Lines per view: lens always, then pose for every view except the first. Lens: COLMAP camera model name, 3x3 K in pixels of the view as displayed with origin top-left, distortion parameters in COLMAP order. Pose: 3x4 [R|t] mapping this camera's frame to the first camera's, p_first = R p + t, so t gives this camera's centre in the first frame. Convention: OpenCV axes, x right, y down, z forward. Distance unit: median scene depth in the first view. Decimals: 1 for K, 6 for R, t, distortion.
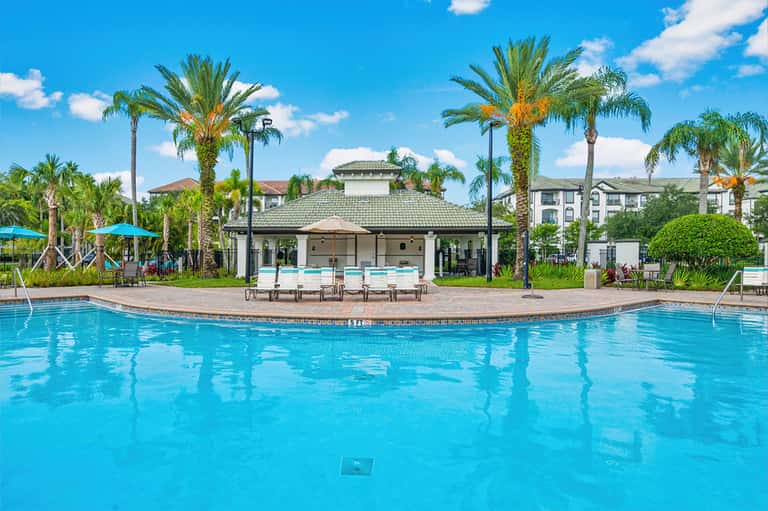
lens RADIAL K [[386.8, 0, 384.0], [0, 386.8, 255.5], [0, 0, 1]] dist [0.005748, -0.000901]
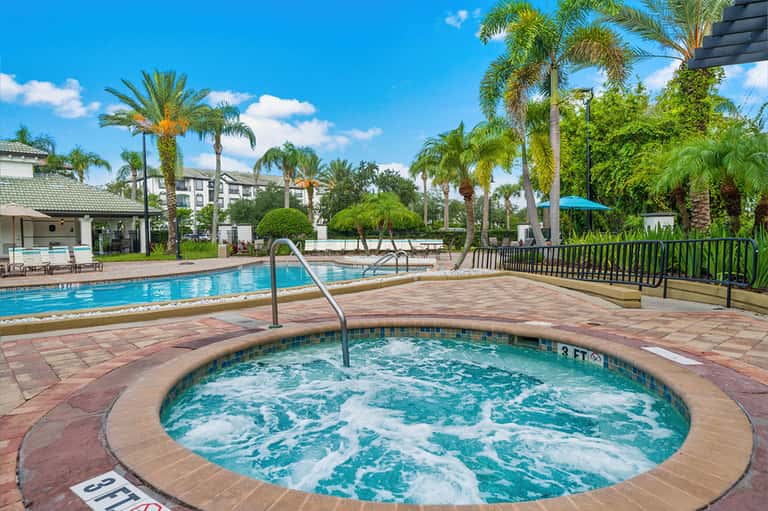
lens RADIAL K [[386.8, 0, 384.0], [0, 386.8, 255.5], [0, 0, 1]] dist [0.005748, -0.000901]
pose [[0.620080, -0.054746, 0.782627, -0.192239], [0.013507, 0.998159, 0.059121, 0.000082], [-0.784423, -0.026089, 0.619678, -0.316754]]
